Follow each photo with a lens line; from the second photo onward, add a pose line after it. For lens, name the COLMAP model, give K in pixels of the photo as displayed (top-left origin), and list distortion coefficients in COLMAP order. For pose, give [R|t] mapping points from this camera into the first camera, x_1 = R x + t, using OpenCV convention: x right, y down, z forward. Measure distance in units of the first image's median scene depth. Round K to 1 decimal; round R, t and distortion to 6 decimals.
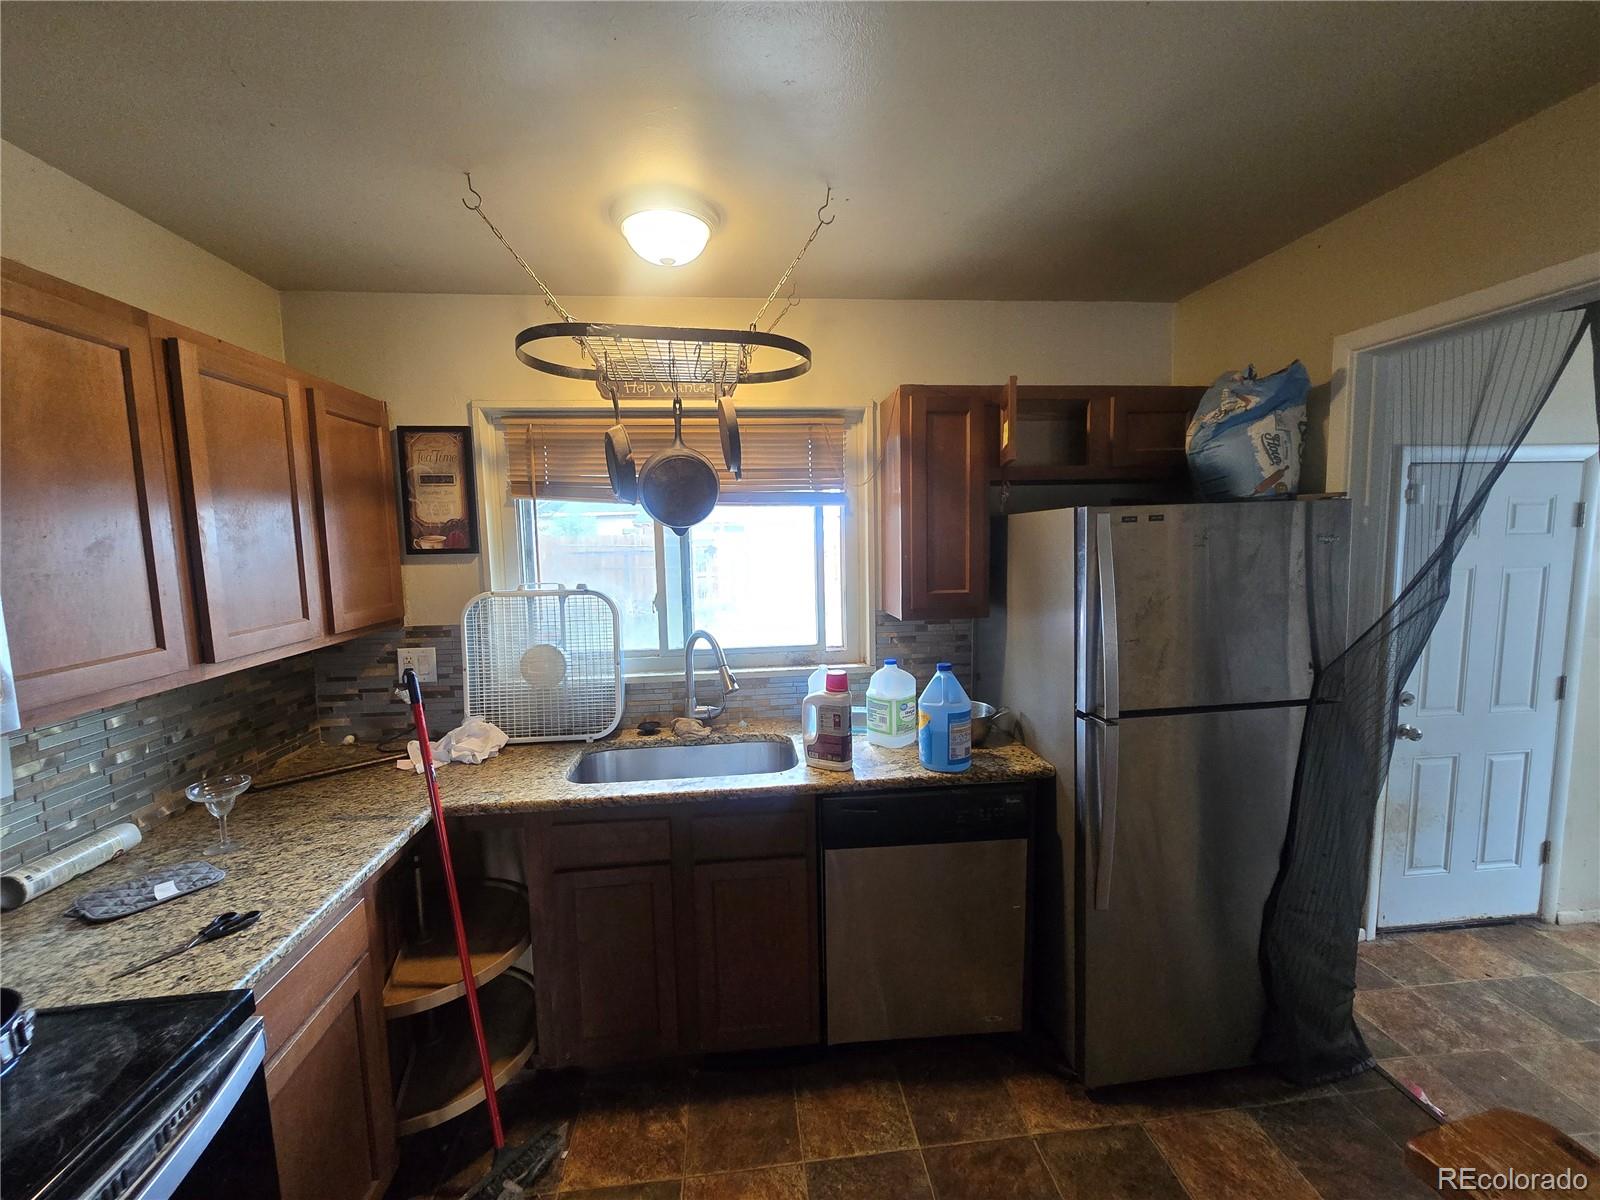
lens RADIAL K [[658.3, 0, 799.3], [0, 658.3, 598.9], [0, 0, 1]] dist [-0.005216, 0.002397]
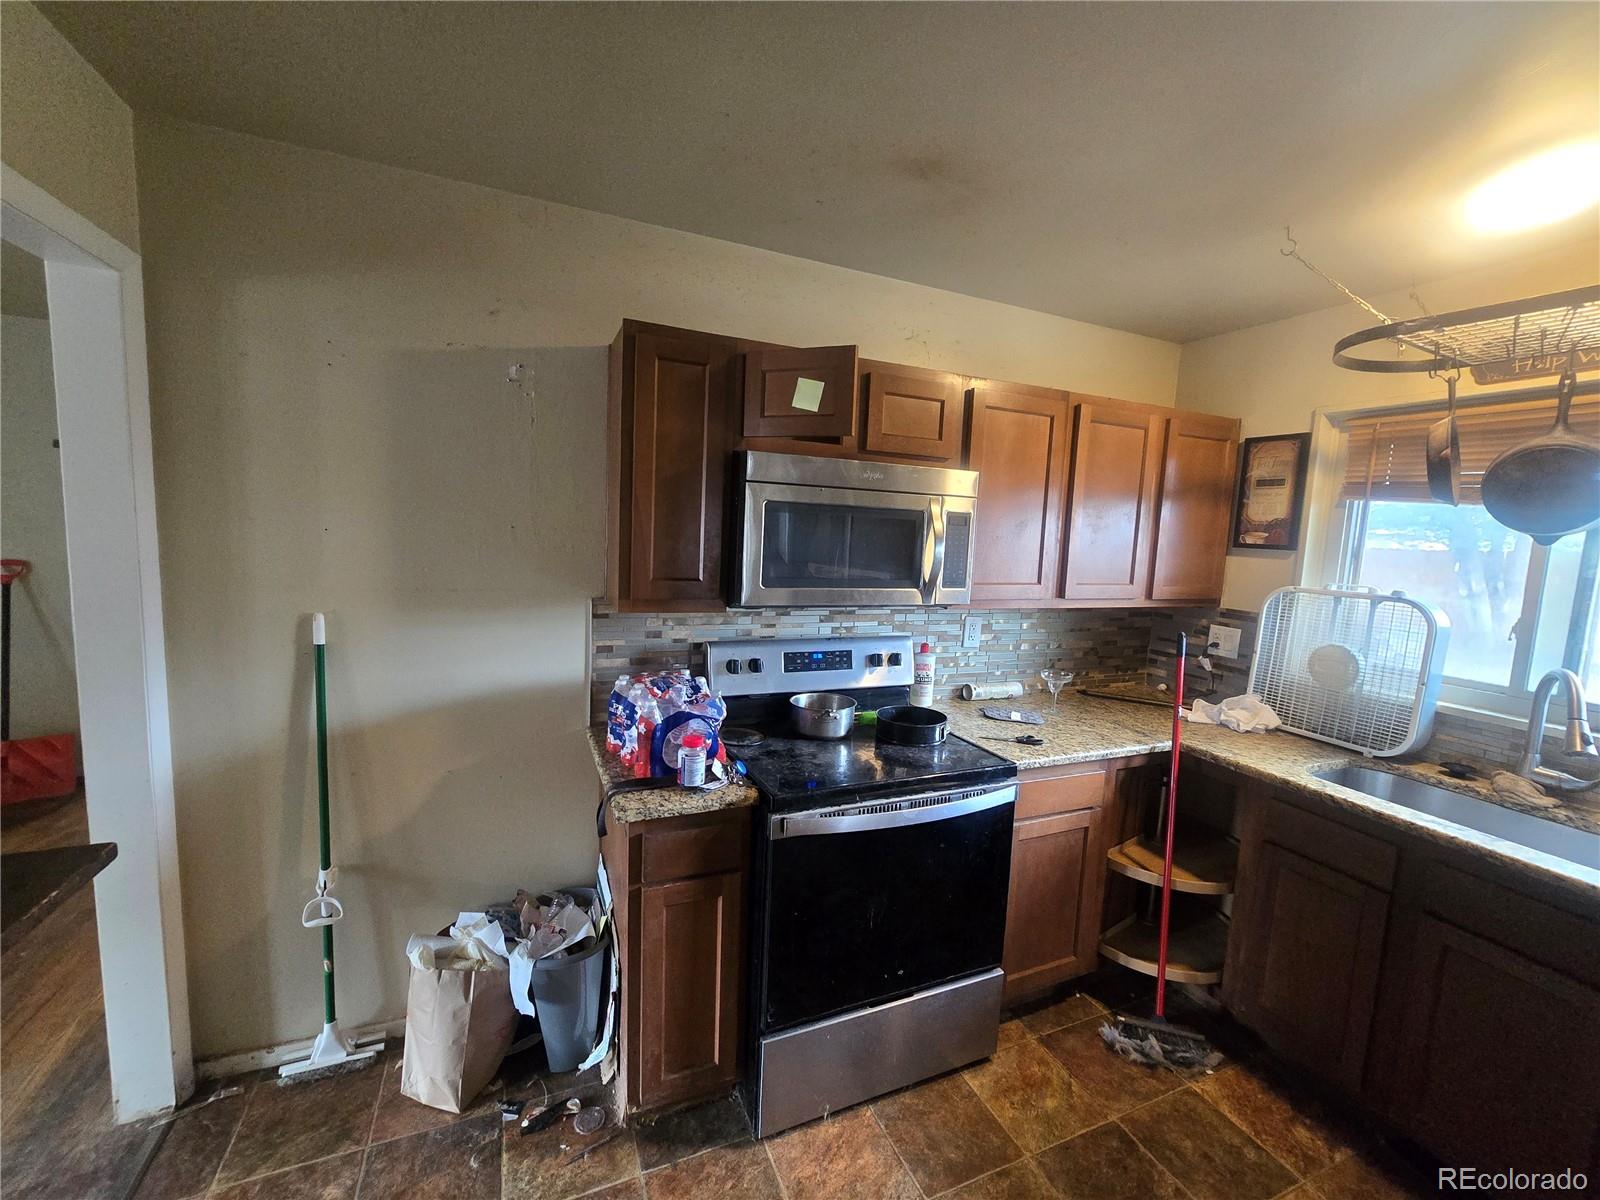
lens RADIAL K [[658.3, 0, 799.3], [0, 658.3, 598.9], [0, 0, 1]] dist [-0.005216, 0.002397]
pose [[0.294451, 0.139851, -0.945378, 0.330959], [-0.146400, 0.984159, 0.099990, 0.021778], [0.944386, 0.108961, 0.310261, -0.098778]]
